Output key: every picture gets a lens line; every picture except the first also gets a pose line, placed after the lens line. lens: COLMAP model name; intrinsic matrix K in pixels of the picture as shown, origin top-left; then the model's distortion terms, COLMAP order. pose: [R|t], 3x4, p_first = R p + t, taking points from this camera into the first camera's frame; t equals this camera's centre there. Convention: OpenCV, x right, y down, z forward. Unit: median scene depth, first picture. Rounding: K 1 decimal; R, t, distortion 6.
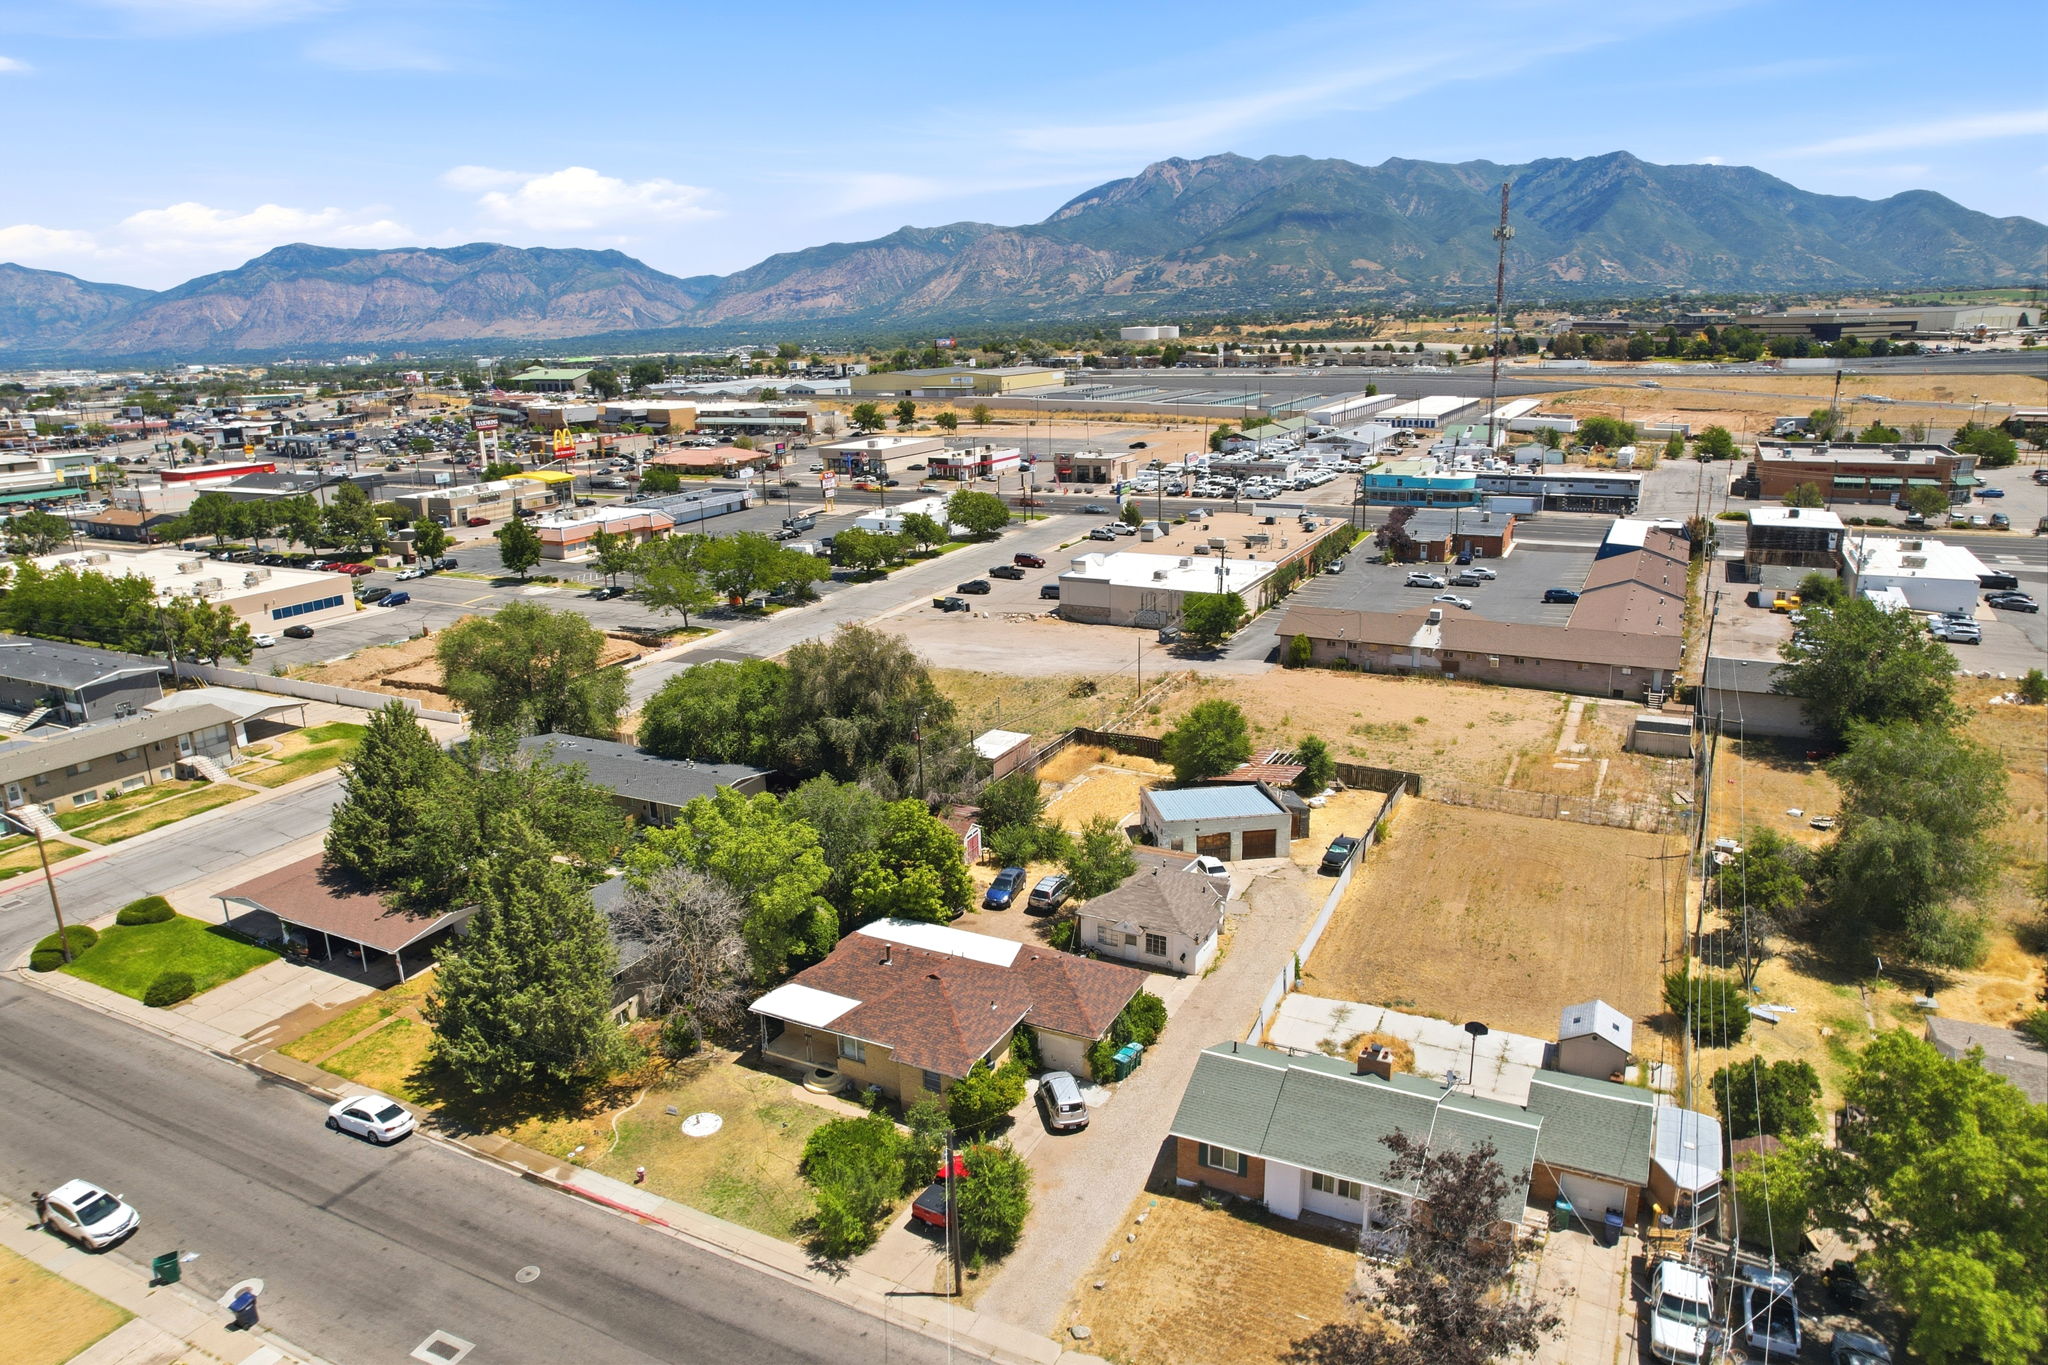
lens RADIAL K [[1259.7, 0, 1021.7], [0, 1259.7, 677.9], [0, 0, 1]] dist [-0.063286, 0.052421]
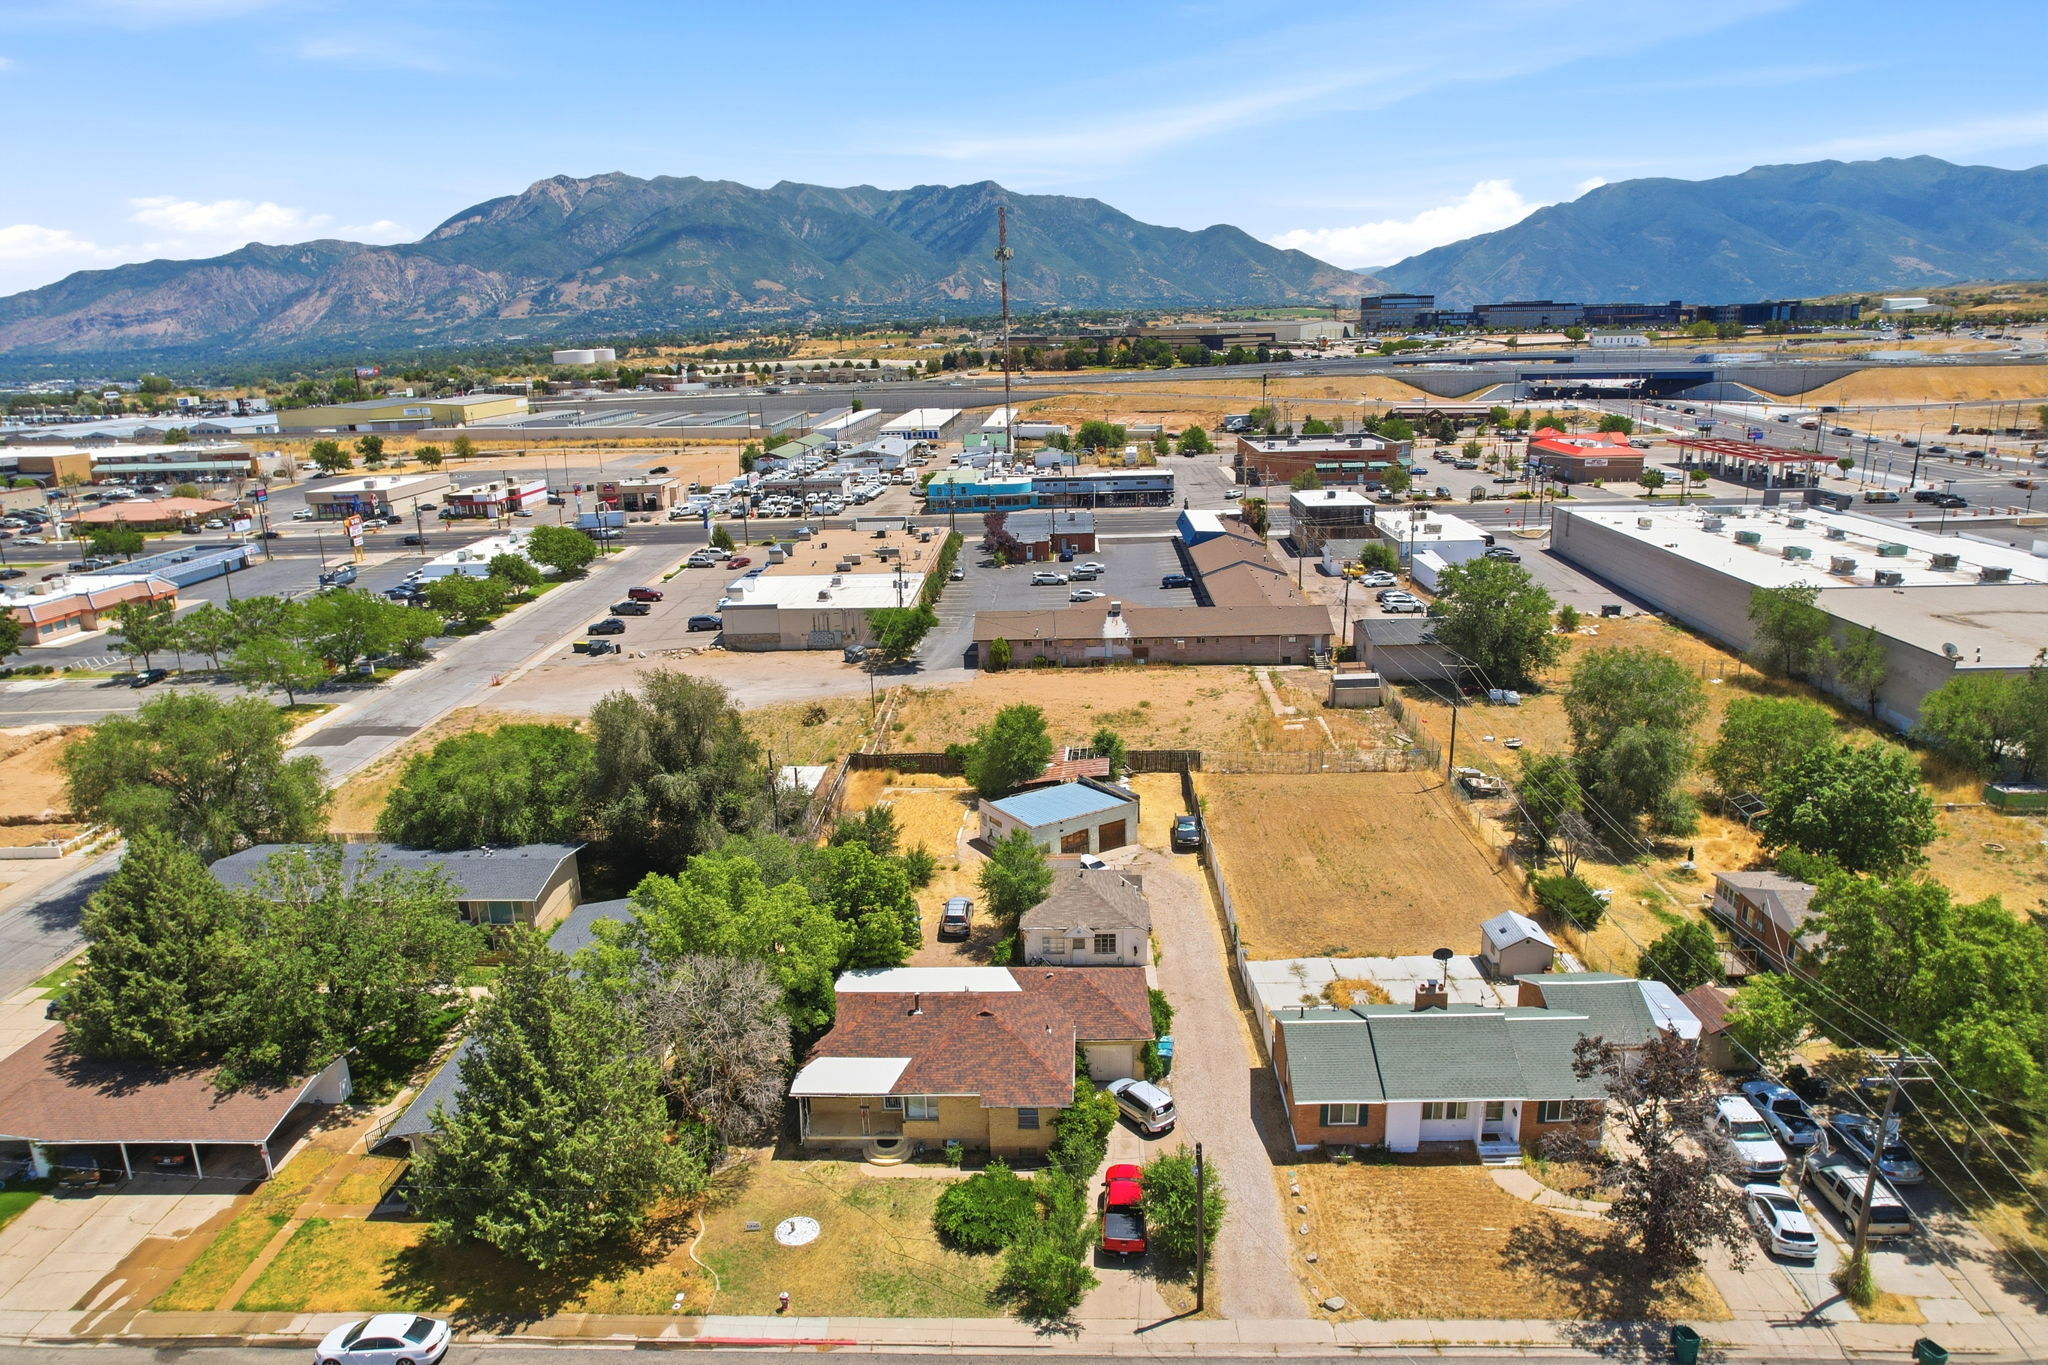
lens RADIAL K [[1259.7, 0, 1021.7], [0, 1259.7, 677.9], [0, 0, 1]] dist [-0.063286, 0.052421]
pose [[0.913187, -0.113382, 0.391452, -0.160749], [0.119174, 0.992827, 0.009556, -0.009303], [-0.389728, 0.037924, 0.920149, 0.039969]]
